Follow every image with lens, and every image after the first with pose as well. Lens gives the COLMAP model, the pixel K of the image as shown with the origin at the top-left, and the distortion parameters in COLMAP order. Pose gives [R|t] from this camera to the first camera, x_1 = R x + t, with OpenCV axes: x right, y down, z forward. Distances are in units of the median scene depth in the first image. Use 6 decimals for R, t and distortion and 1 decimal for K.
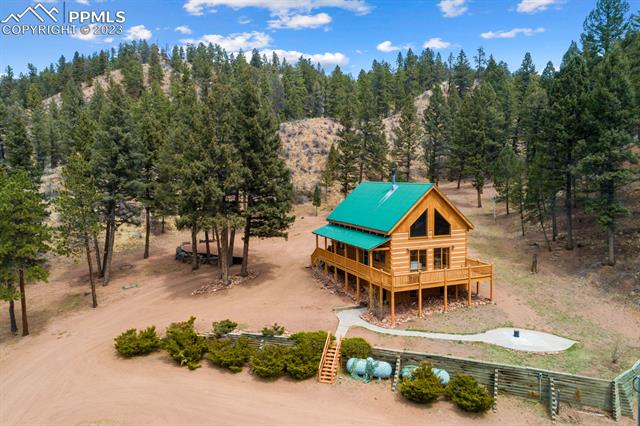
lens RADIAL K [[467.2, 0, 321.2], [0, 467.2, 206.5], [0, 0, 1]] dist [-0.008507, 0.001582]
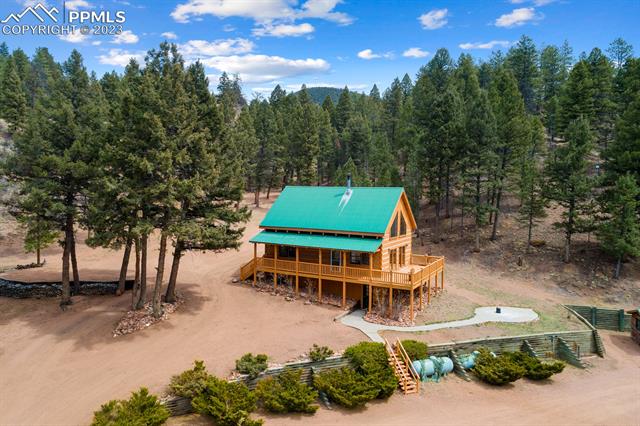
lens RADIAL K [[431.8, 0, 334.1], [0, 431.8, 200.8], [0, 0, 1]] dist [0.002082, 0.003879]
pose [[0.781573, 0.001065, 0.623812, -0.514442], [0.024856, 0.999151, -0.032848, 0.010847], [-0.623318, 0.041179, 0.780884, 0.311276]]
